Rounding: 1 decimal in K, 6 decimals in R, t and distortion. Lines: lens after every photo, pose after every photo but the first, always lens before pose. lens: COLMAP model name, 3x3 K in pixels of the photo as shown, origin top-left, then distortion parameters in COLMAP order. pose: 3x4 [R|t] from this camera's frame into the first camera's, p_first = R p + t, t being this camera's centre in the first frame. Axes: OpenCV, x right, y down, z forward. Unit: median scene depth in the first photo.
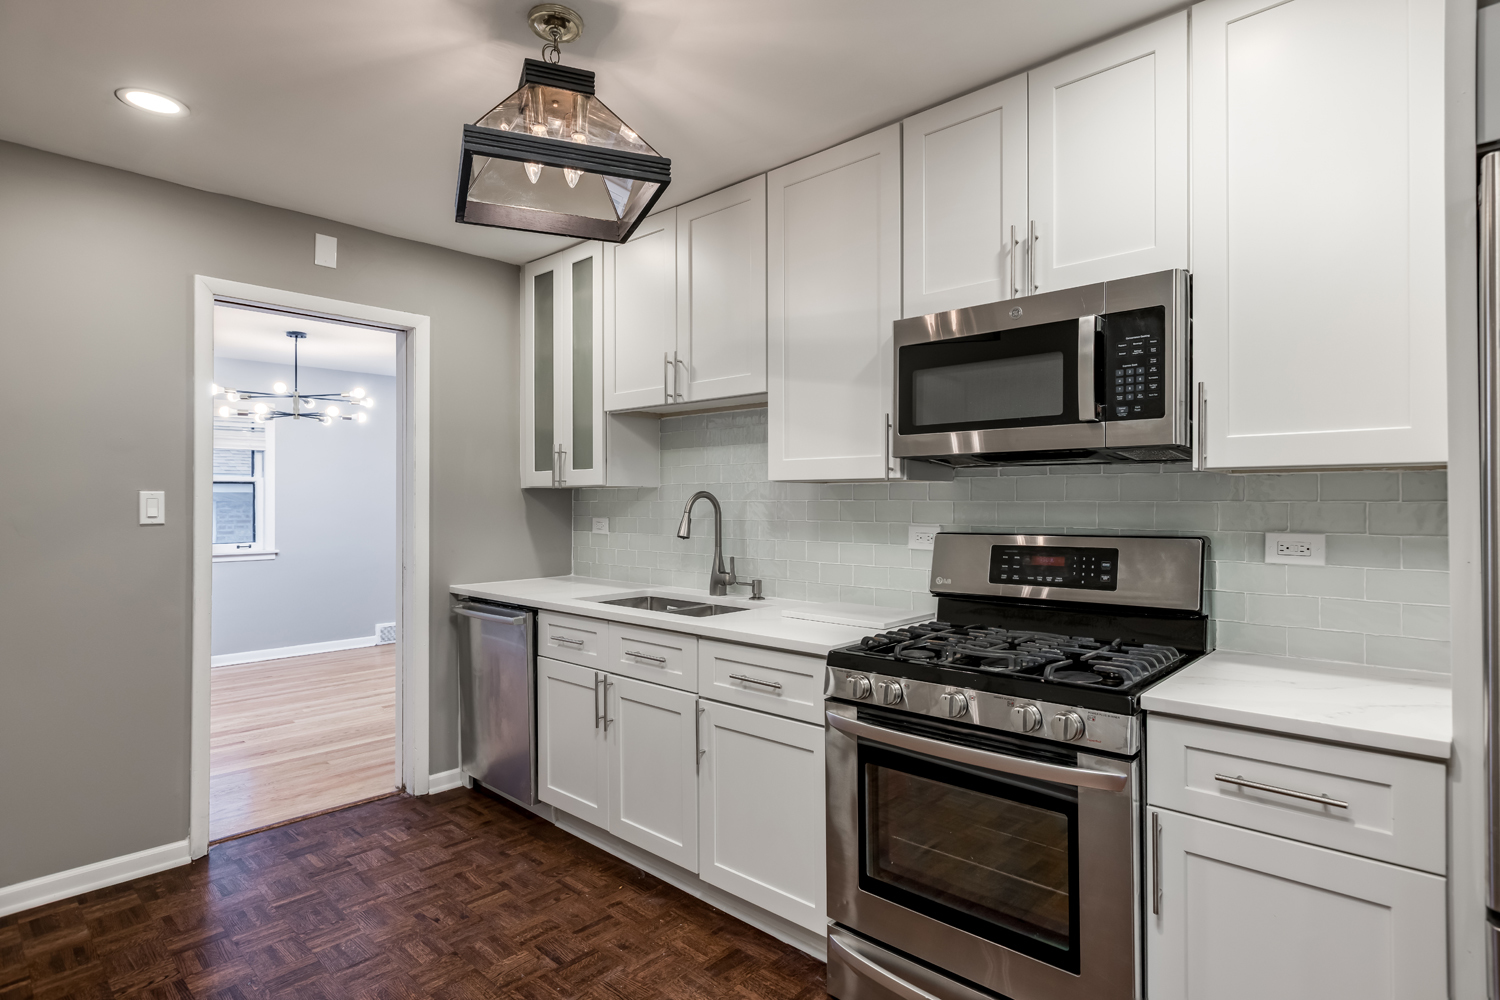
lens RADIAL K [[774.6, 0, 750.0], [0, 774.6, 500.0], [0, 0, 1]] dist [-0.002425, 0.001899]
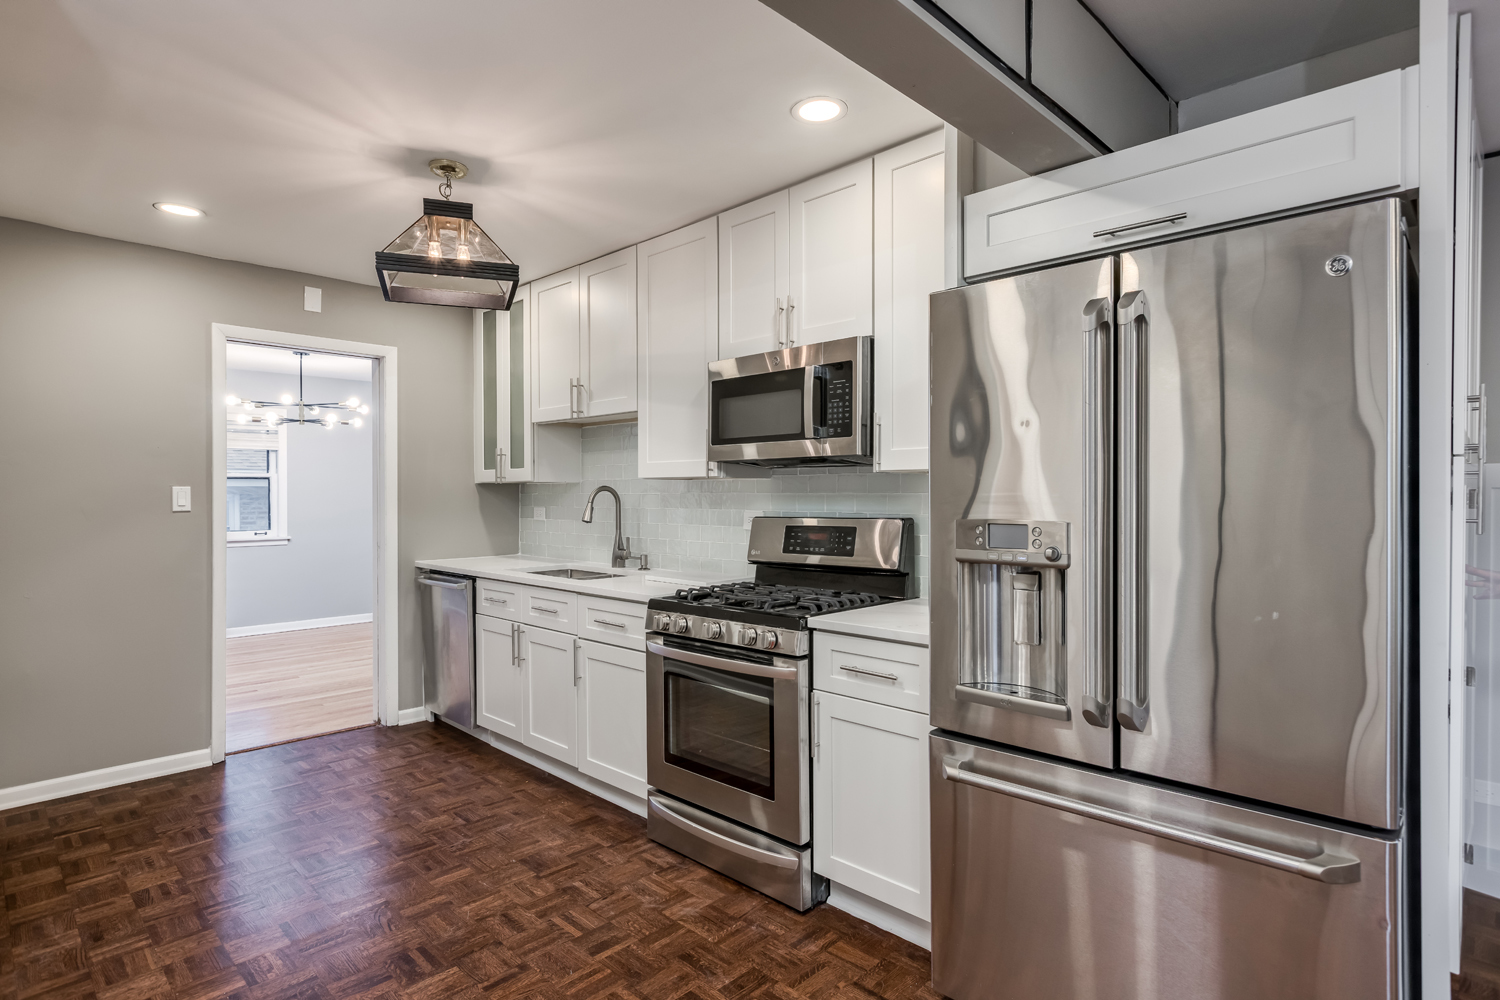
lens RADIAL K [[776.1, 0, 750.0], [0, 776.1, 500.0], [0, 0, 1]] dist [0.001774, 0.000943]
pose [[0.999634, -0.000949, -0.027053, 0.262992], [0.001202, 0.999956, 0.009315, 0.000582], [0.027043, -0.009344, 0.999591, -0.337867]]
